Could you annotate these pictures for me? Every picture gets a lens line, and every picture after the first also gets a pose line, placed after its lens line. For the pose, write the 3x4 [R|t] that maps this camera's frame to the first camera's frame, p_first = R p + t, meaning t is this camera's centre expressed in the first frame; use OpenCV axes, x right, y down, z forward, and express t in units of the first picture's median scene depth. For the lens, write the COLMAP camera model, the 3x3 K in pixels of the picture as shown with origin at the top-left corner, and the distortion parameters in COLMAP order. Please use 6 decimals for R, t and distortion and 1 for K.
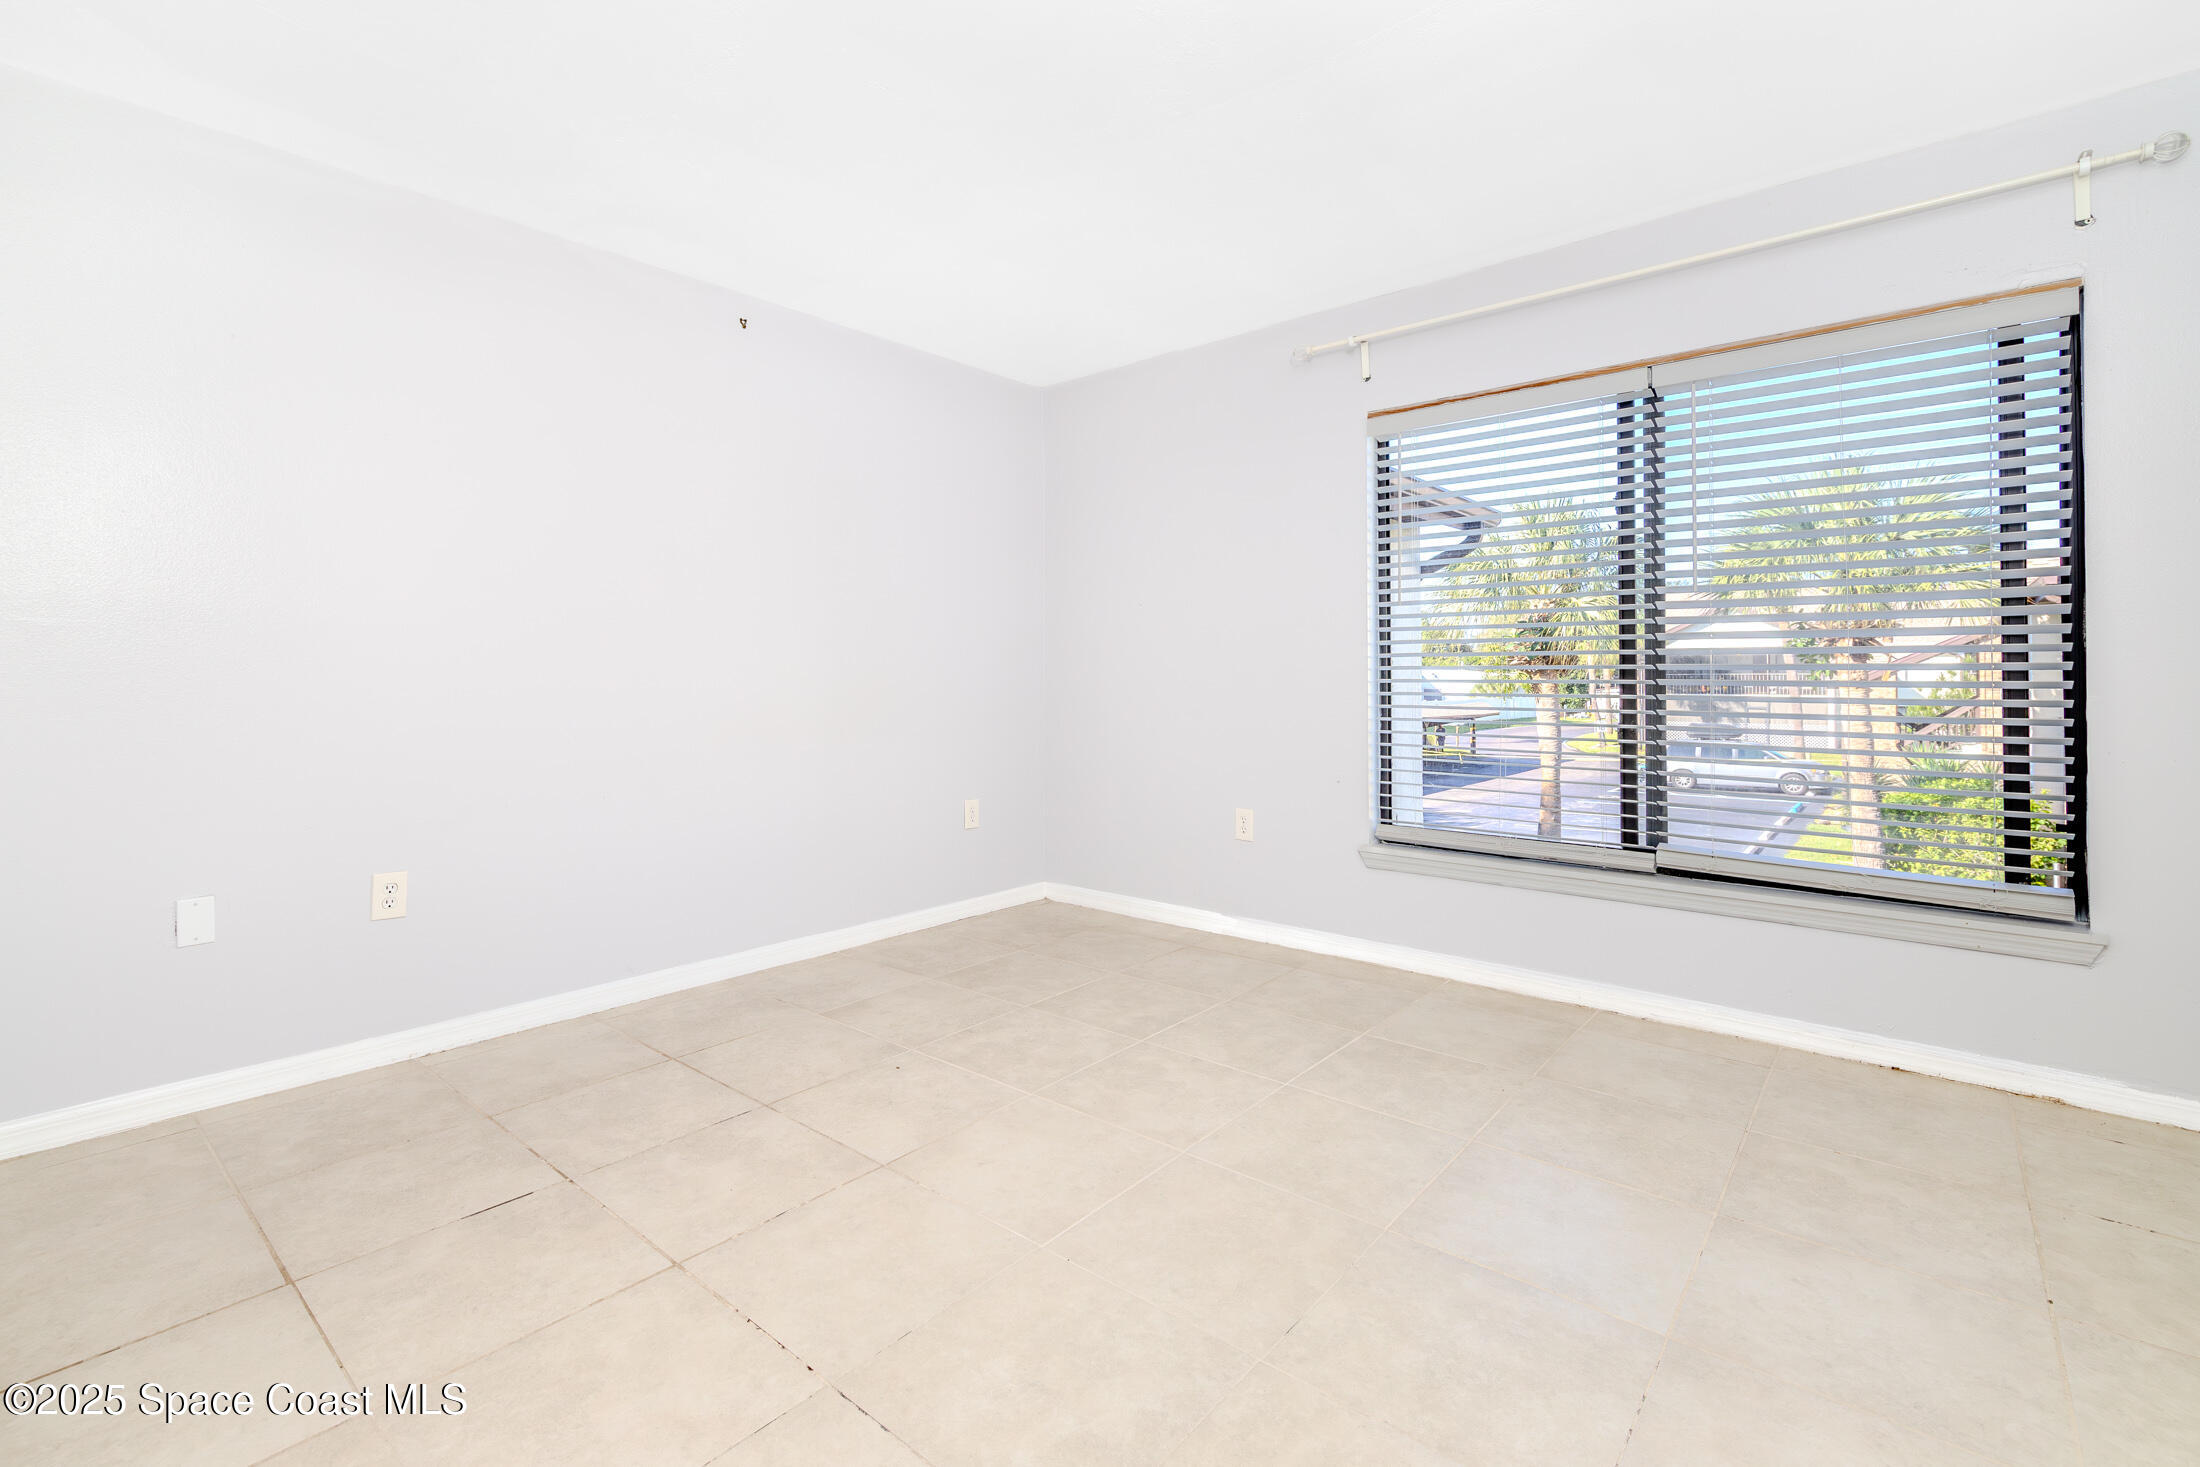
lens RADIAL K [[969.1, 0, 1101.1], [0, 969.1, 673.9], [0, 0, 1]] dist [0.001451, 0.000140]
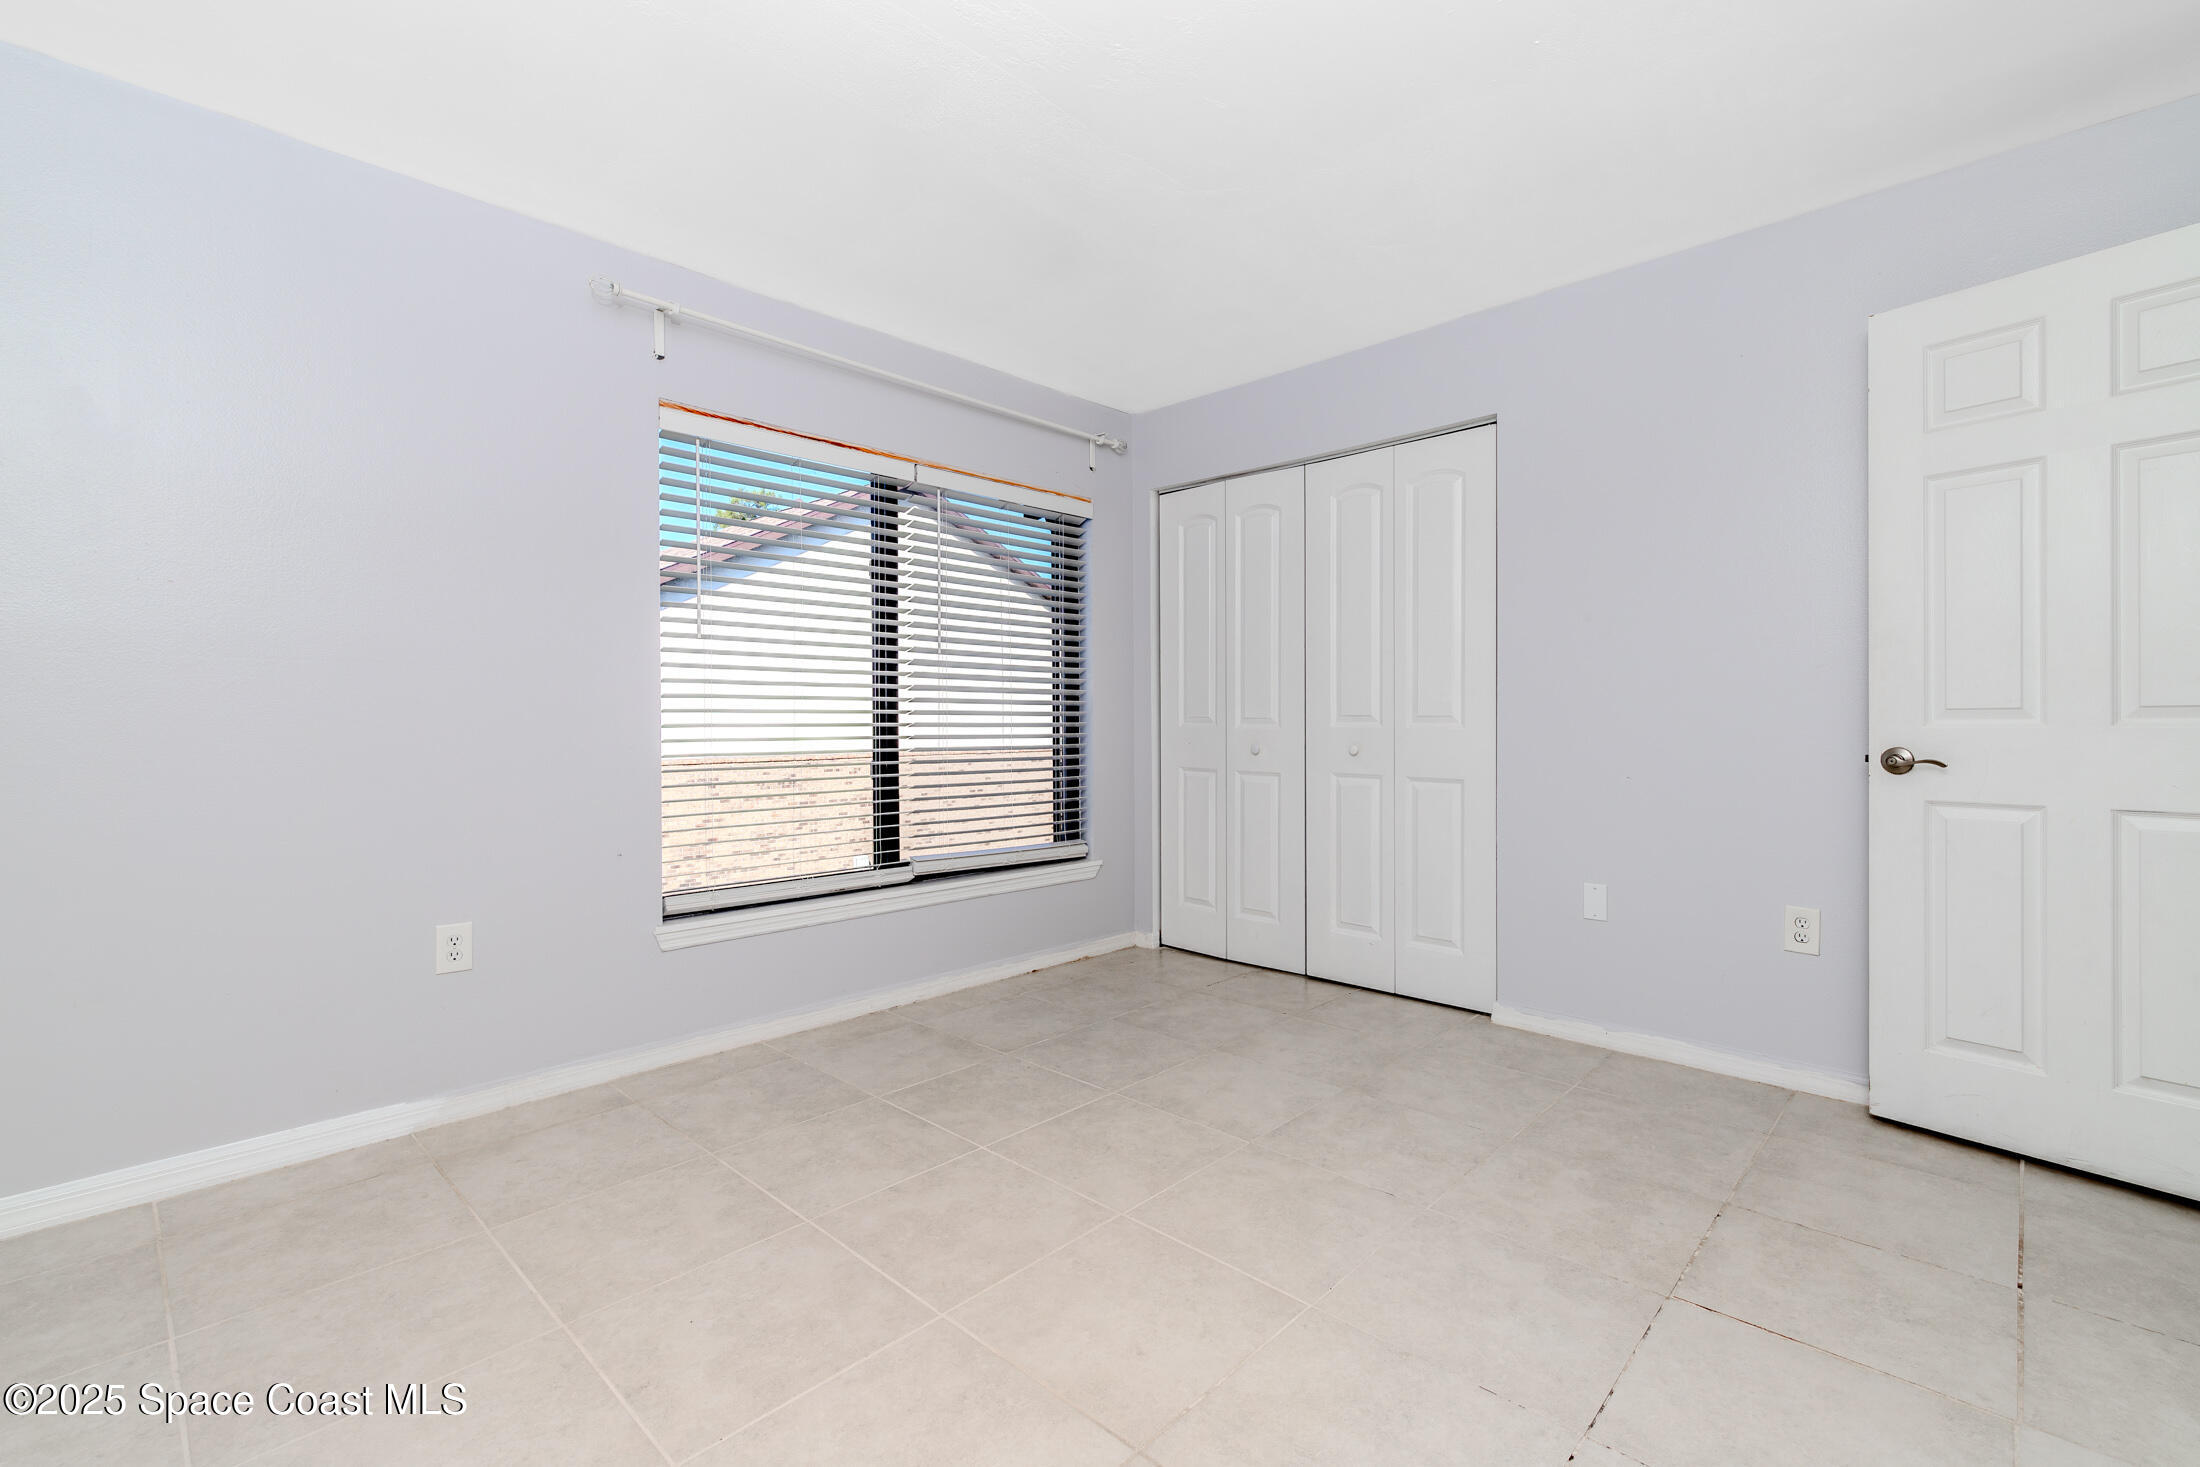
lens RADIAL K [[952.7, 0, 1100.0], [0, 952.7, 733.5], [0, 0, 1]] dist [0.000428, -0.000003]
pose [[0.066214, -0.010032, 0.997755, -0.680011], [0.003355, 0.999946, 0.009831, 0.009314], [-0.997800, 0.002697, 0.066244, 0.770283]]
